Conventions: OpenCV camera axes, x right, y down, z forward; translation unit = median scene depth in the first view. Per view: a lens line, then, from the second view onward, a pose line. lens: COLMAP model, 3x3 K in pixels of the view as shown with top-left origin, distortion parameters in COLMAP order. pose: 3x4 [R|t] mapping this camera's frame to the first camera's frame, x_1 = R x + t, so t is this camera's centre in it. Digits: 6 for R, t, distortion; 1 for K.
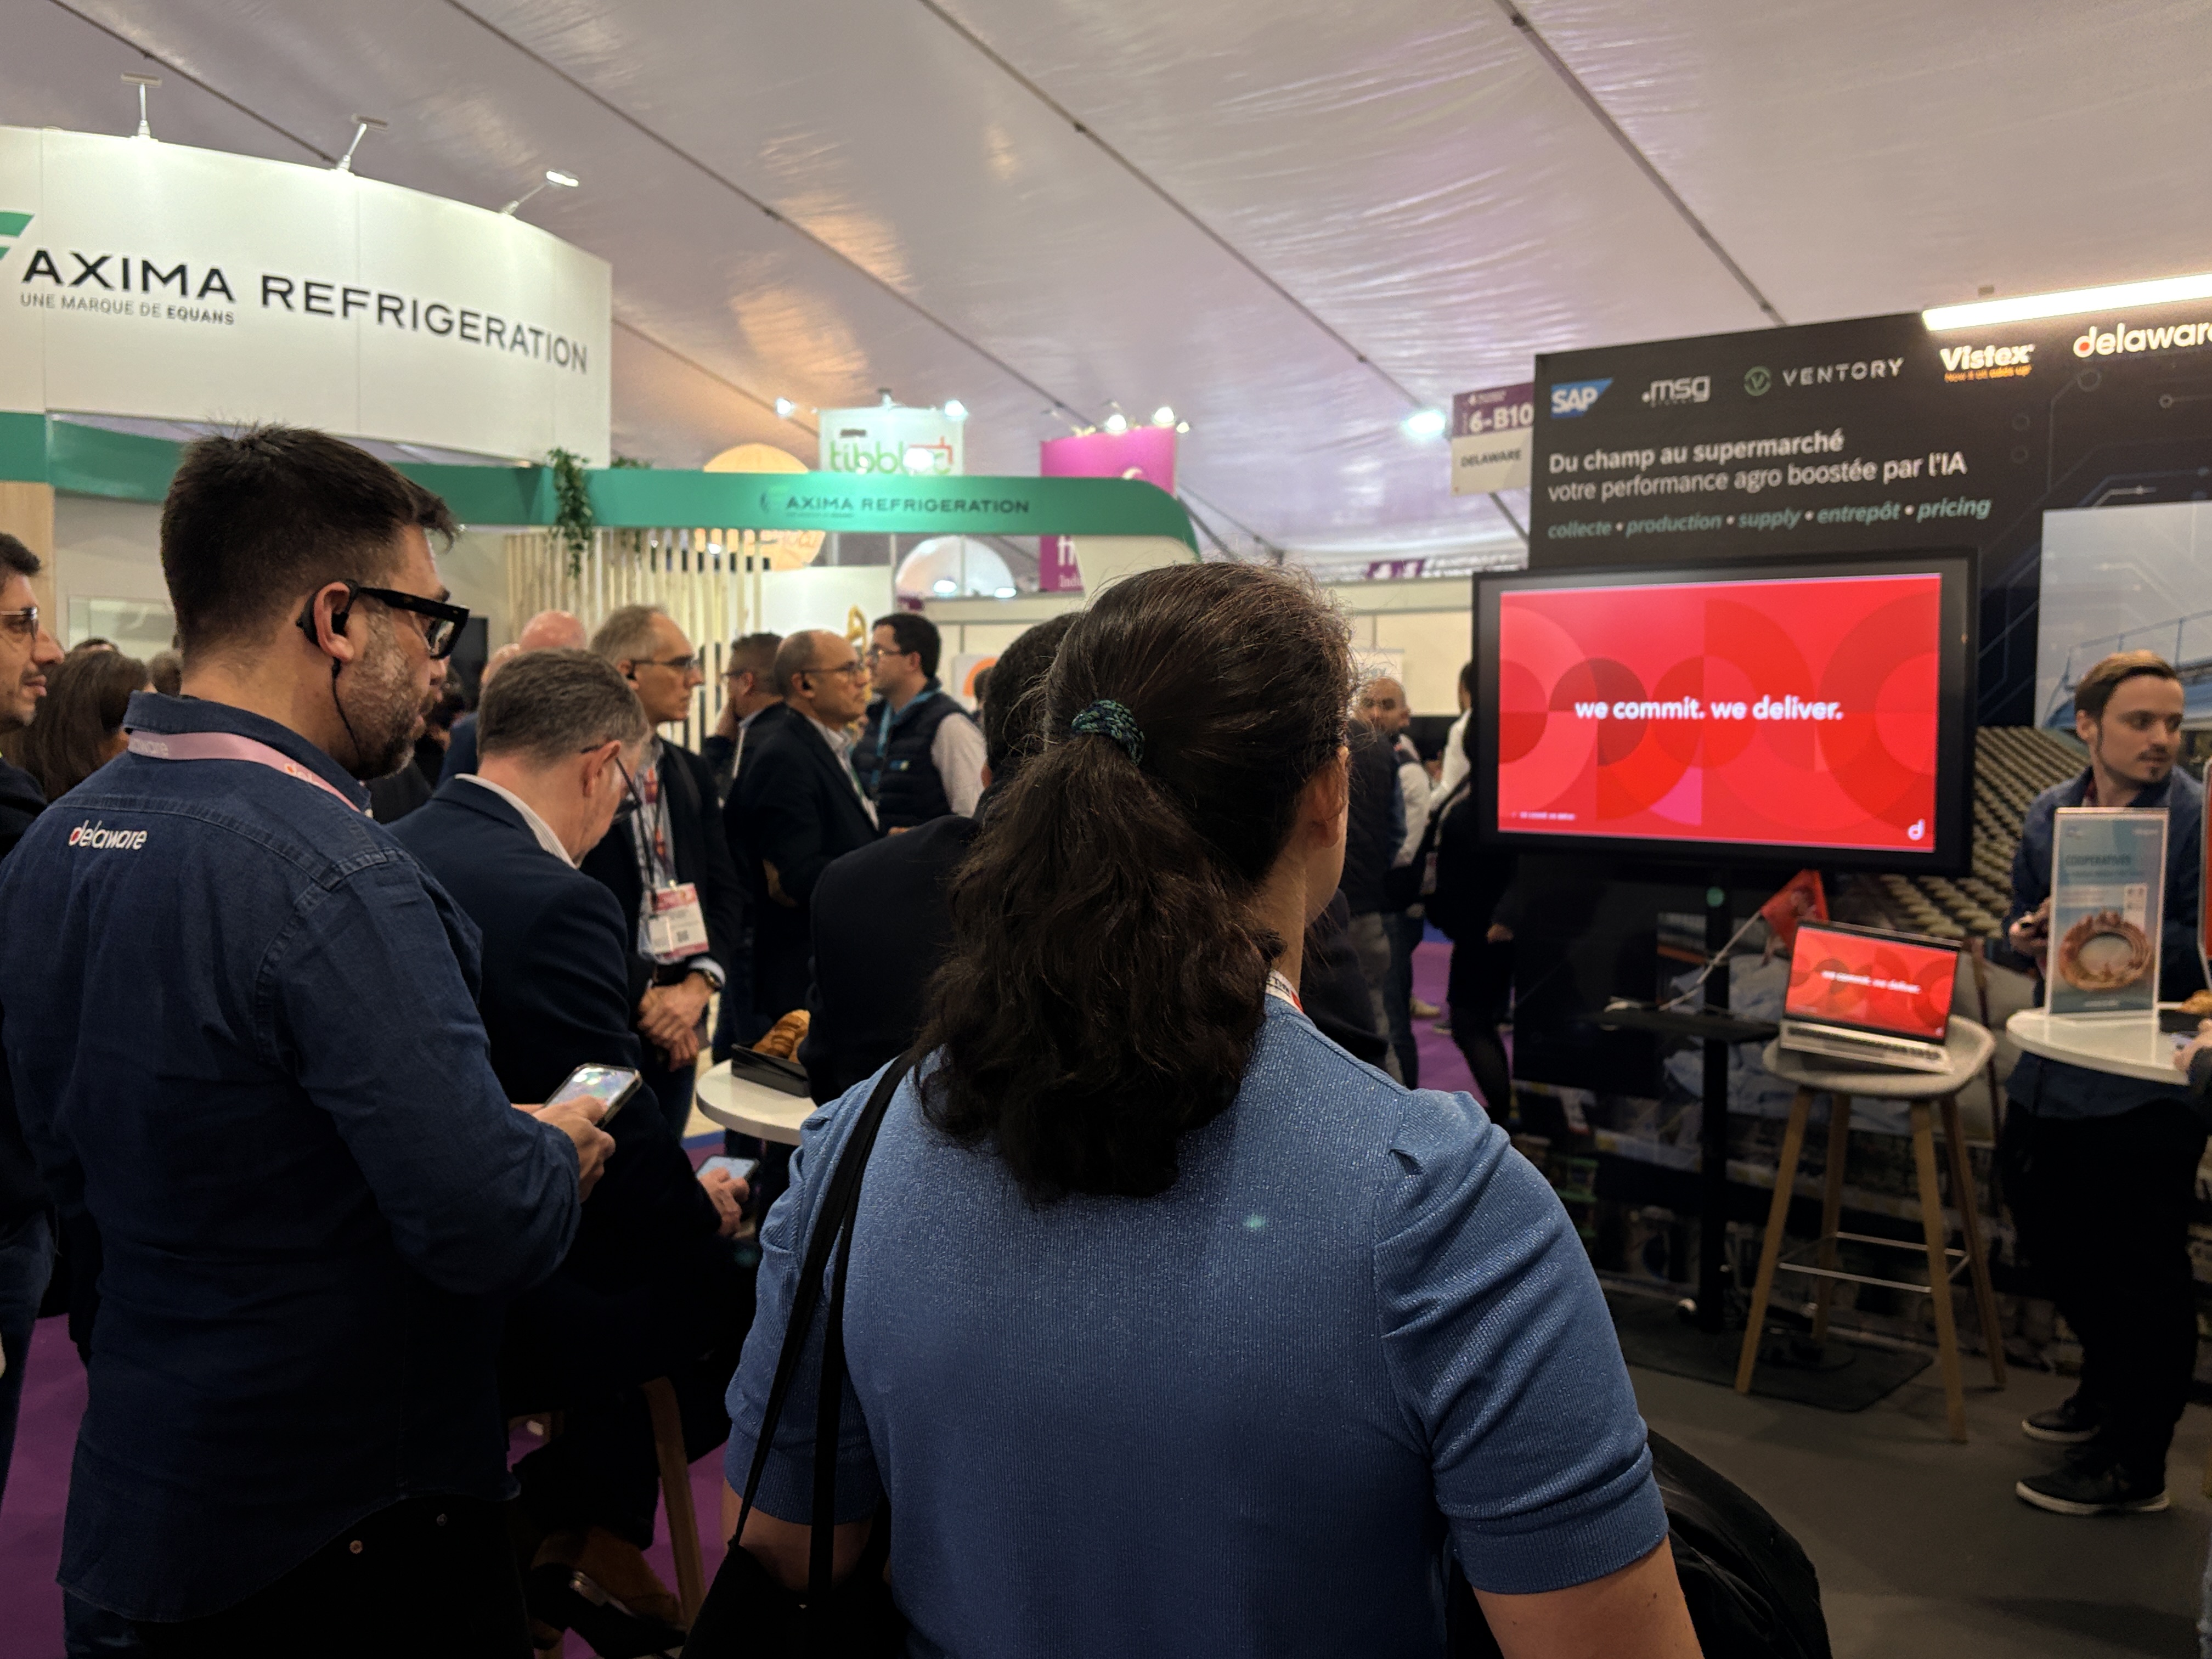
lens RADIAL K [[1995.6, 0, 1069.9], [0, 1995.6, 862.3], [0, 0, 1]] dist [-0.081727, 0.144535]
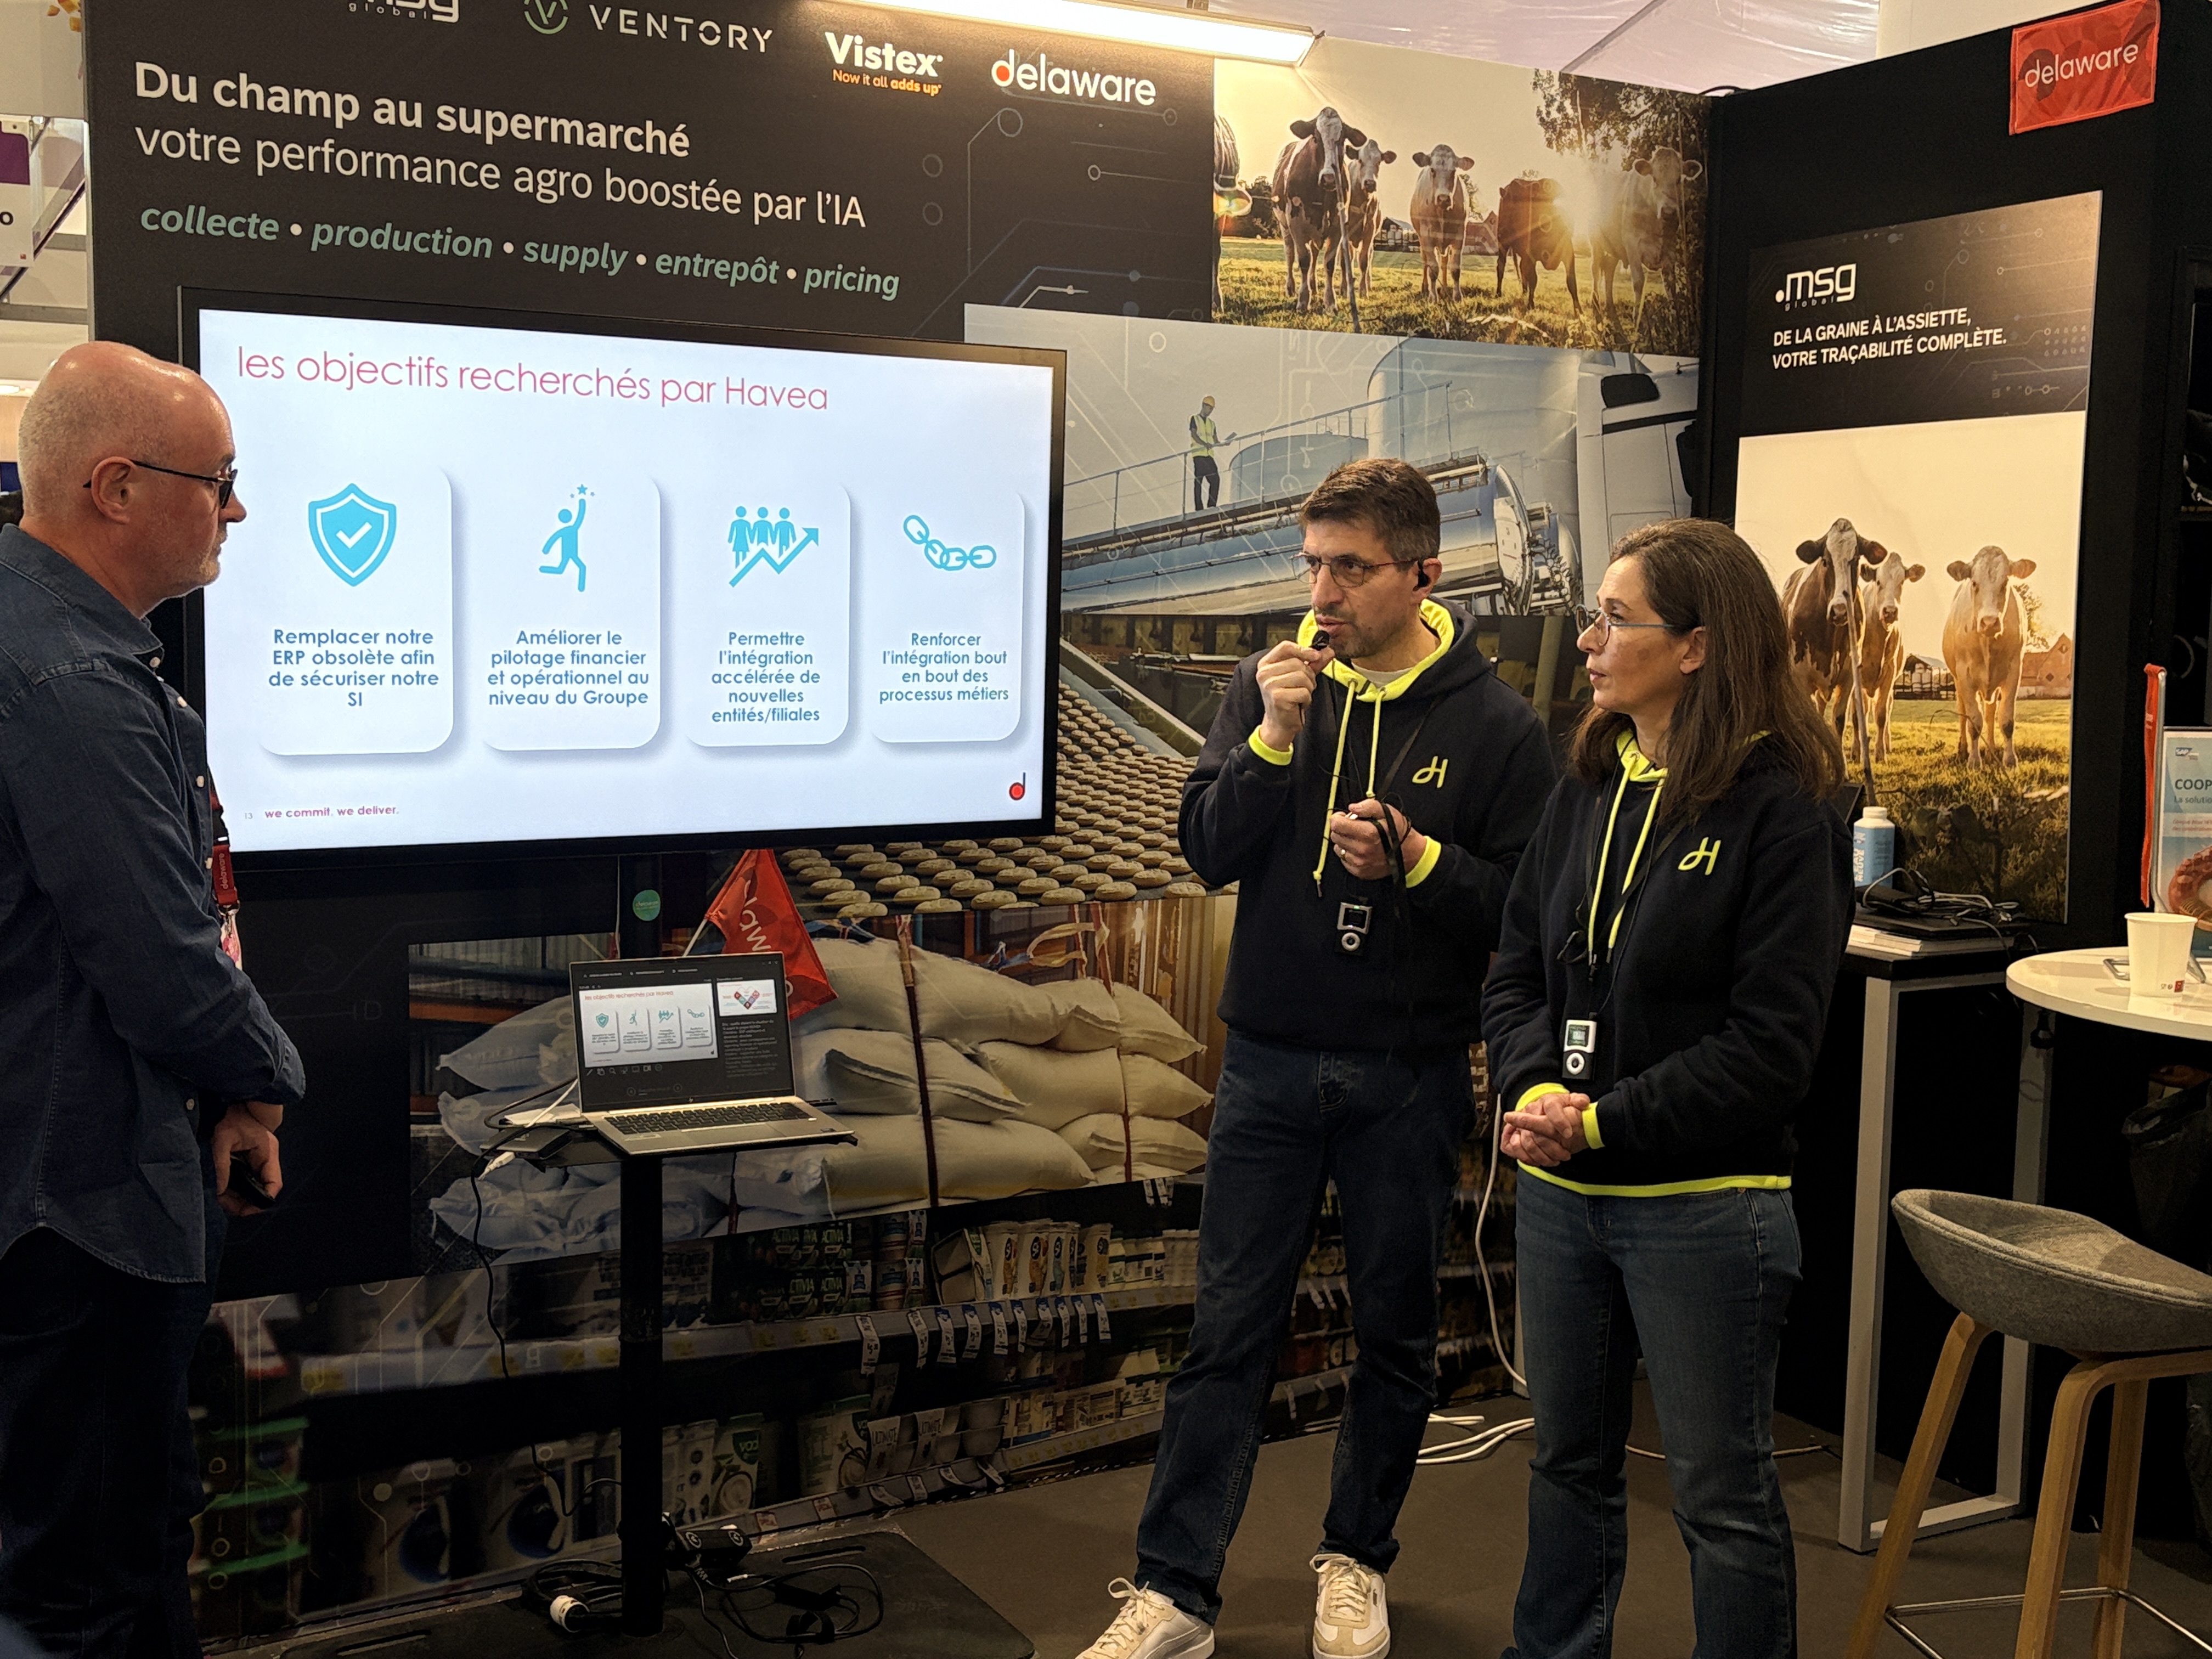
lens RADIAL K [[2457.0, 0, 1106.0], [0, 2457.0, 829.5], [0, 0, 1]] dist [0.207652, -0.704468]
pose [[0.312063, -0.097212, 0.945075, -0.291371], [0.054651, 0.994941, 0.084296, -0.053284], [-0.948488, 0.025343, 0.315797, 0.574746]]
